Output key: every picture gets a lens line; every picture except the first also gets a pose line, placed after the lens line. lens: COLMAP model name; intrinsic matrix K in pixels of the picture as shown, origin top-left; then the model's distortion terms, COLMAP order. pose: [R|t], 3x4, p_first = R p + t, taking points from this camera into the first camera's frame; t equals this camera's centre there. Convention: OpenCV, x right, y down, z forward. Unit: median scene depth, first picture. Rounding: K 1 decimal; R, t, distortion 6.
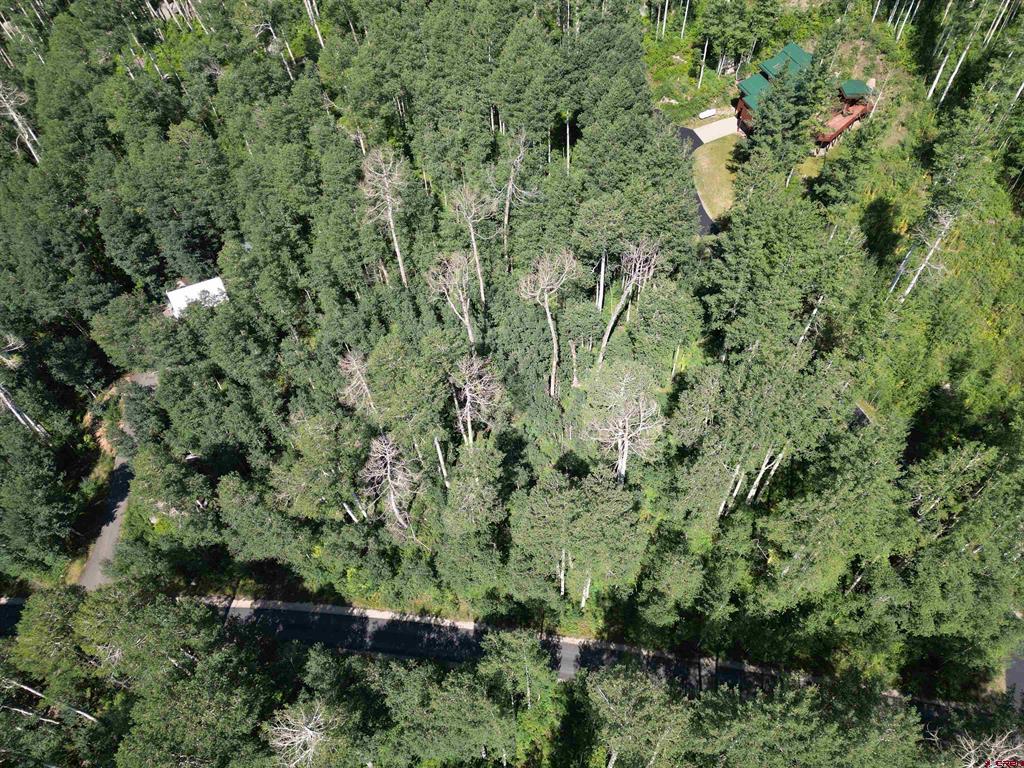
lens RADIAL K [[718.5, 0, 512.0], [0, 718.5, 384.0], [0, 0, 1]] dist [0.059028, -0.057371]
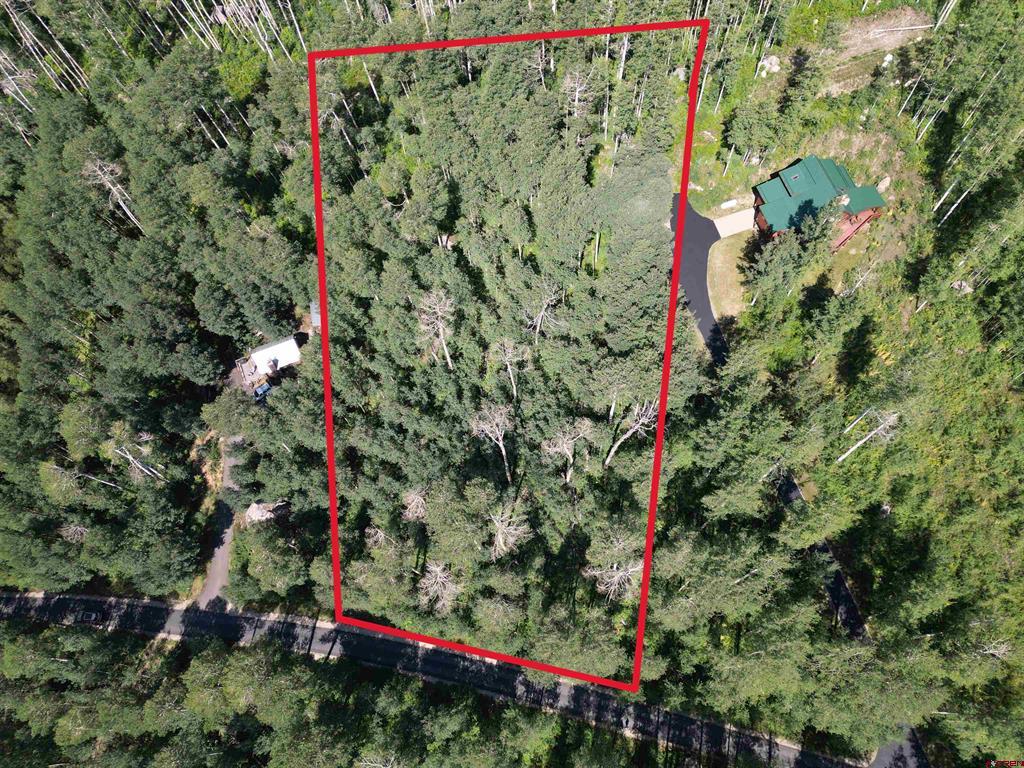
lens RADIAL K [[718.5, 0, 512.0], [0, 718.5, 384.0], [0, 0, 1]] dist [0.059028, -0.057371]
pose [[0.998089, 0.052990, -0.031788, -0.008458], [-0.043914, 0.970172, 0.238406, -0.419302], [0.043473, -0.236554, 0.970645, -0.161538]]
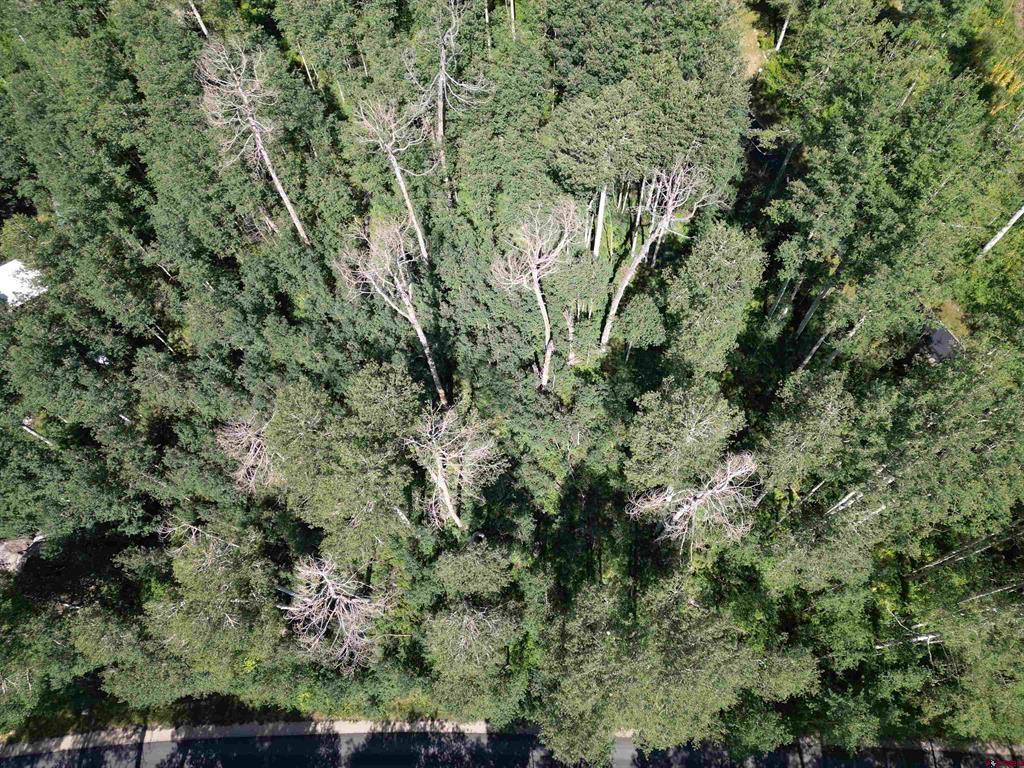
lens RADIAL K [[718.5, 0, 512.0], [0, 718.5, 384.0], [0, 0, 1]] dist [0.059028, -0.057371]
pose [[0.986873, -0.143574, 0.073951, -0.026342], [0.125128, 0.969241, 0.211931, -0.132286], [-0.102105, -0.199896, 0.974483, 0.297447]]
